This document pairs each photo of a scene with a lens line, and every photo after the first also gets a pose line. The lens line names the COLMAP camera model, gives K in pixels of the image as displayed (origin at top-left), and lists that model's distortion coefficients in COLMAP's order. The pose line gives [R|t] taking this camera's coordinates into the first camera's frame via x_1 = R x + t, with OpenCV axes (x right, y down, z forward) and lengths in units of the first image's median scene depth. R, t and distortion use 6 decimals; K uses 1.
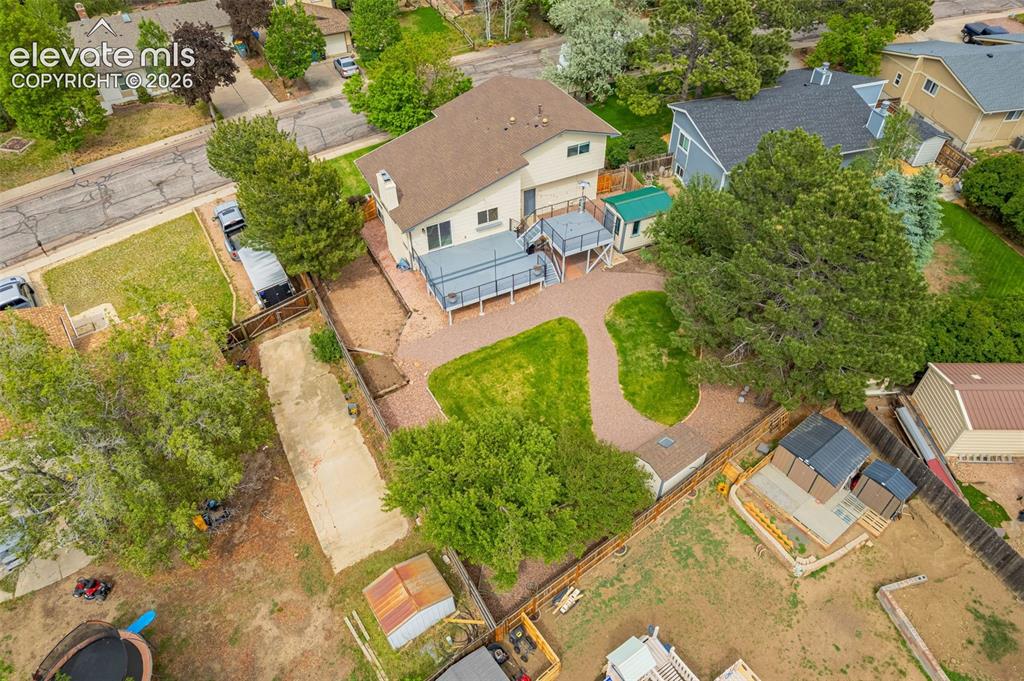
lens RADIAL K [[654.2, 0, 512.0], [0, 654.2, 340.5], [0, 0, 1]] dist [-0.010225, -0.000009]
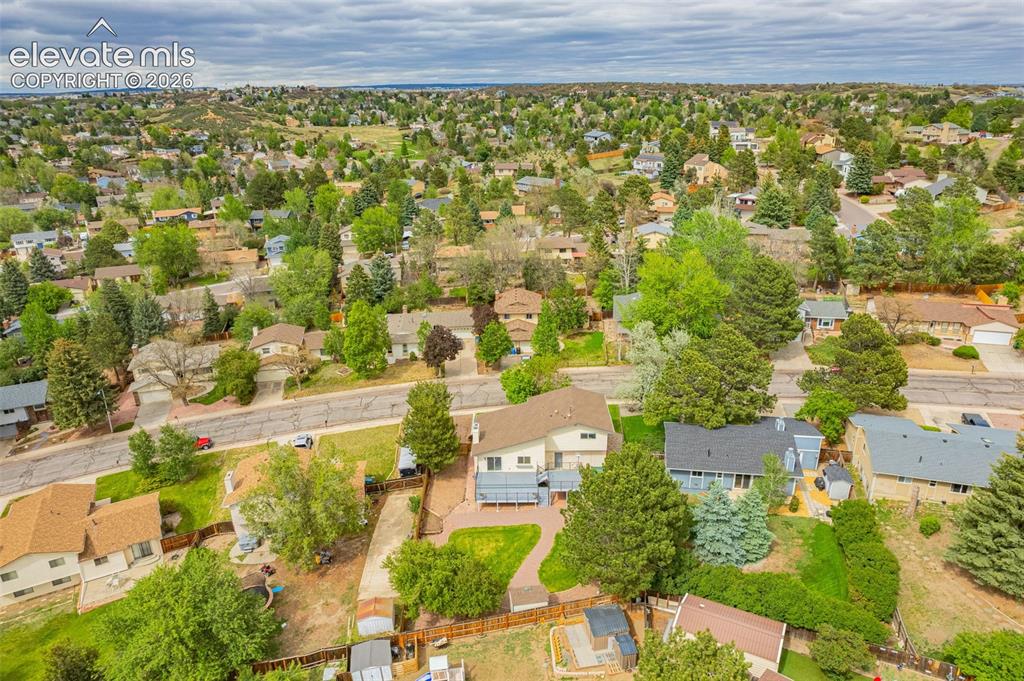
lens RADIAL K [[592.4, 0, 512.0], [0, 592.4, 340.5], [0, 0, 1]] dist [-0.003518, -0.001252]
pose [[0.901587, 0.153415, -0.404482, 0.568350], [-0.298506, 0.897365, -0.325008, 0.055576], [0.313107, 0.413763, 0.854848, -0.560125]]
